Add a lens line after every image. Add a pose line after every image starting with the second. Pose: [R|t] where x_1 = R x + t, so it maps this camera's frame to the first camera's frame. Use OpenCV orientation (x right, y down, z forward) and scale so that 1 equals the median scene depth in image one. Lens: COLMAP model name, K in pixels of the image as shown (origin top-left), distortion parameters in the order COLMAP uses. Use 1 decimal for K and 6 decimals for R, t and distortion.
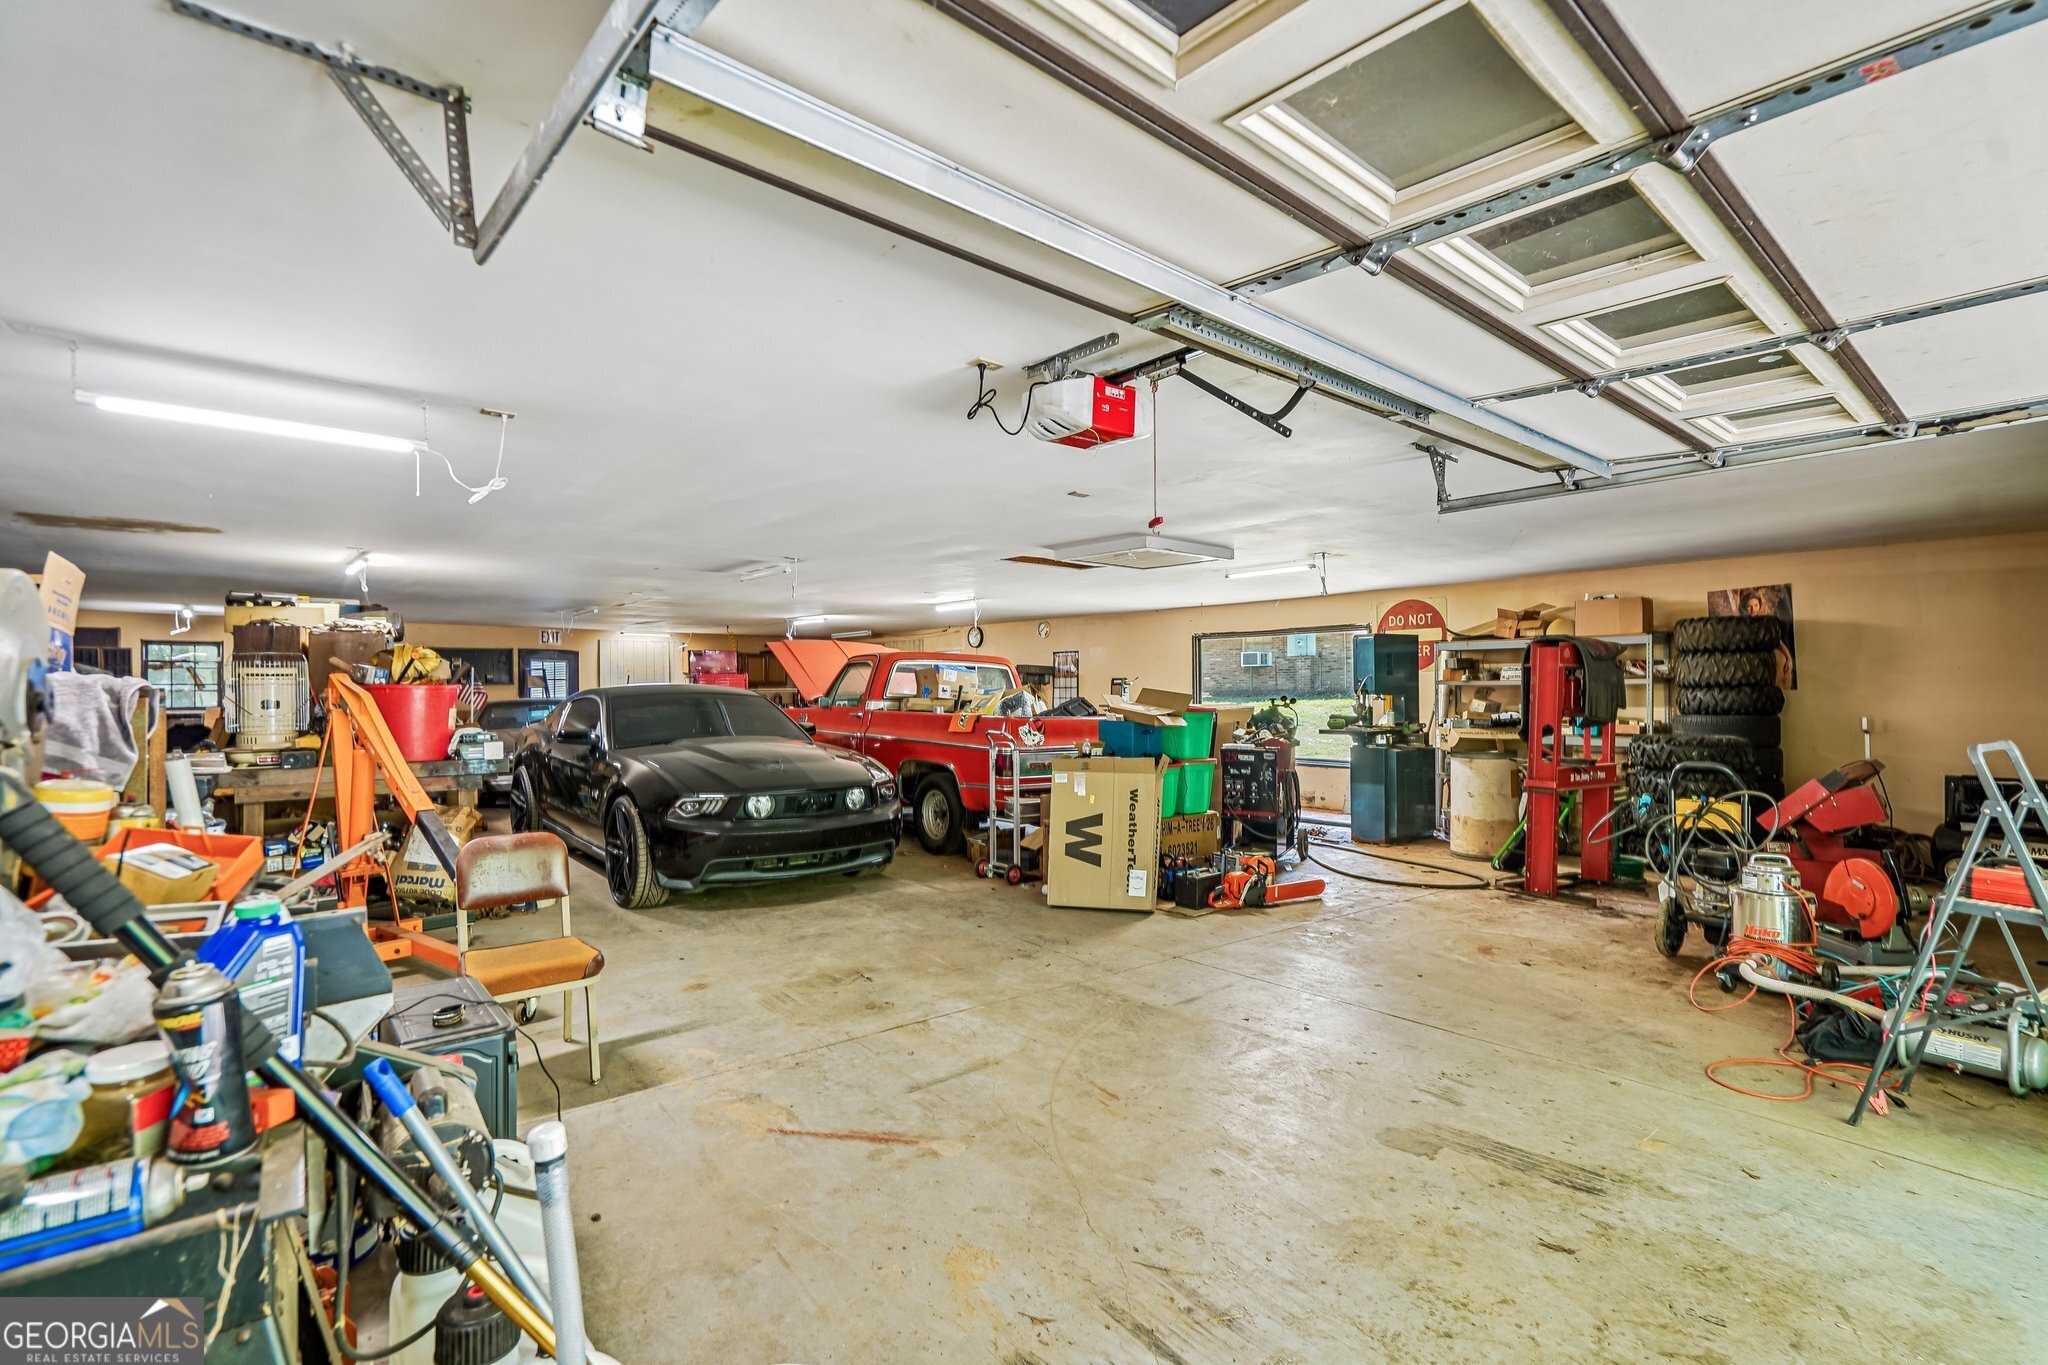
lens RADIAL K [[961.5, 0, 1022.6], [0, 961.5, 701.3], [0, 0, 1]] dist [-0.001420, 0.001161]
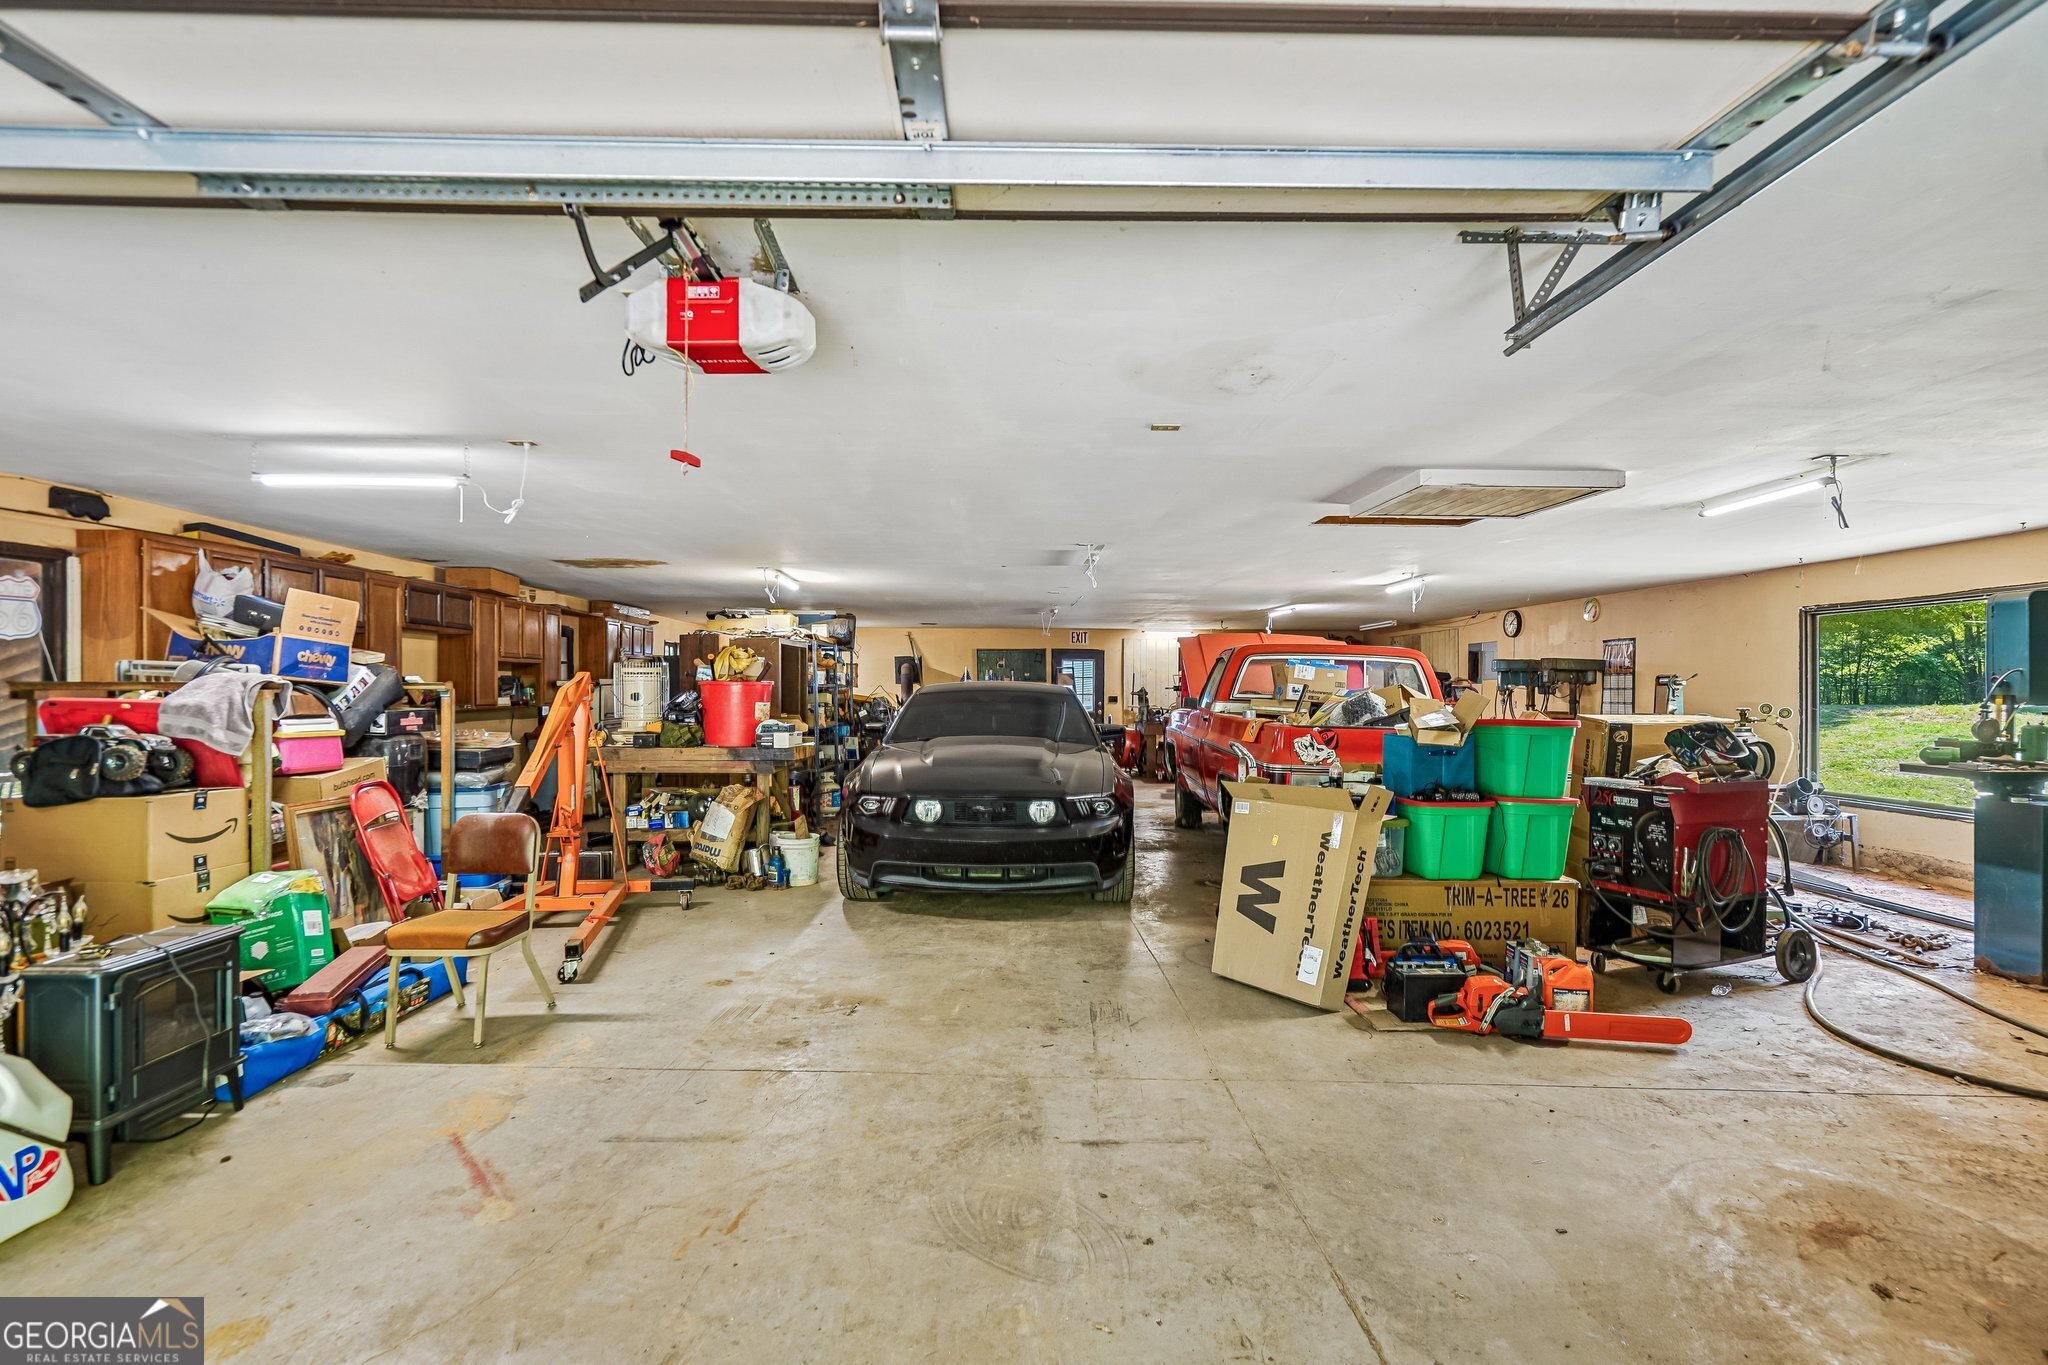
lens RADIAL K [[996.4, 0, 1026.0], [0, 996.4, 699.9], [0, 0, 1]] dist [-0.003037, 0.000565]
pose [[0.764461, 0.014167, -0.644514, 0.417631], [-0.014846, 0.999880, 0.004369, -0.005232], [0.644498, 0.006228, 0.764580, 0.299091]]
